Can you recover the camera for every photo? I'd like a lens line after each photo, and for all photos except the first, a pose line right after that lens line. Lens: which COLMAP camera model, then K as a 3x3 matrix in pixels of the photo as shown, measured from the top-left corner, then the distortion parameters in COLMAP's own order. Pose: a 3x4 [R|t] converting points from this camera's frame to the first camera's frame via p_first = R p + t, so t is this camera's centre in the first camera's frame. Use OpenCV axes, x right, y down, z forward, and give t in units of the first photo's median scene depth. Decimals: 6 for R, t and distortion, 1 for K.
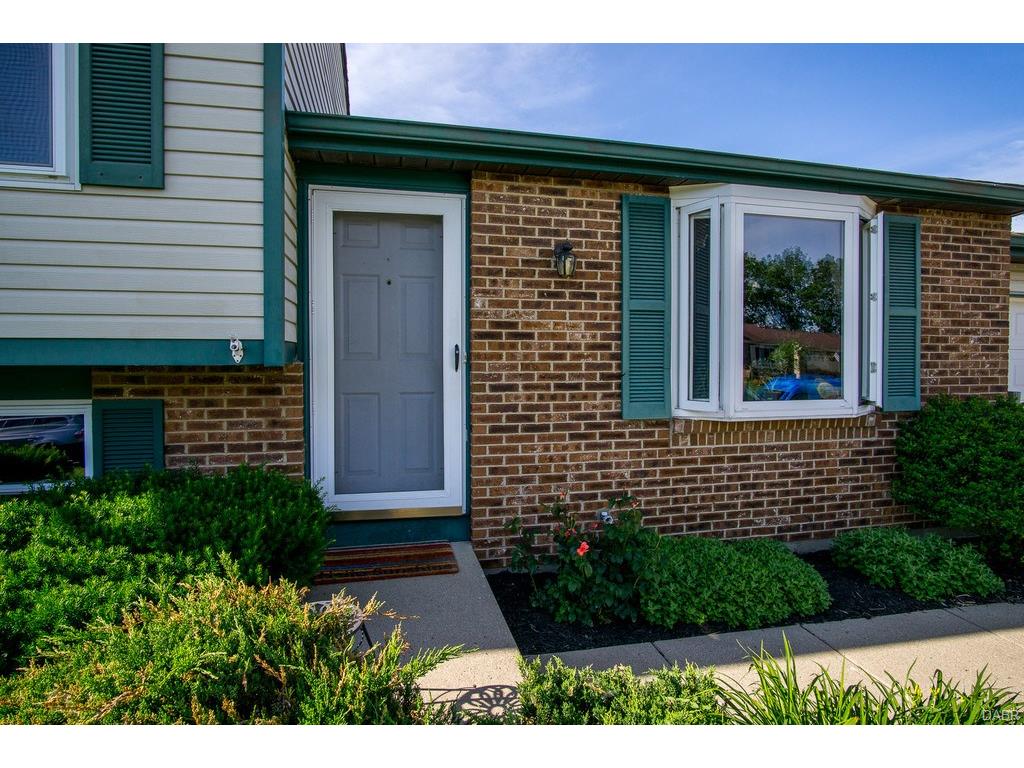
lens RADIAL K [[566.5, 0, 511.1], [0, 566.5, 378.6], [0, 0, 1]] dist [-0.031909, 0.009356]
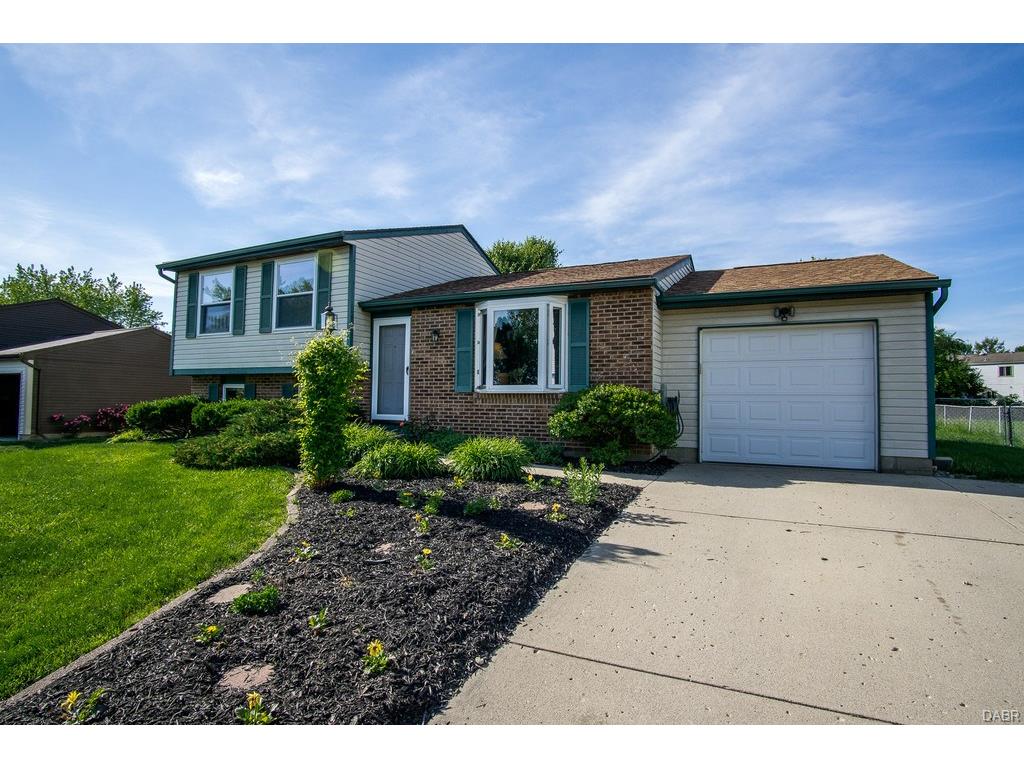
lens RADIAL K [[566.5, 0, 511.1], [0, 566.5, 378.6], [0, 0, 1]] dist [-0.031909, 0.009356]
pose [[0.767420, -0.021271, -0.640791, 2.073640], [-0.034467, 0.996636, -0.074360, 0.194671], [0.640217, 0.079152, 0.764105, -0.866303]]
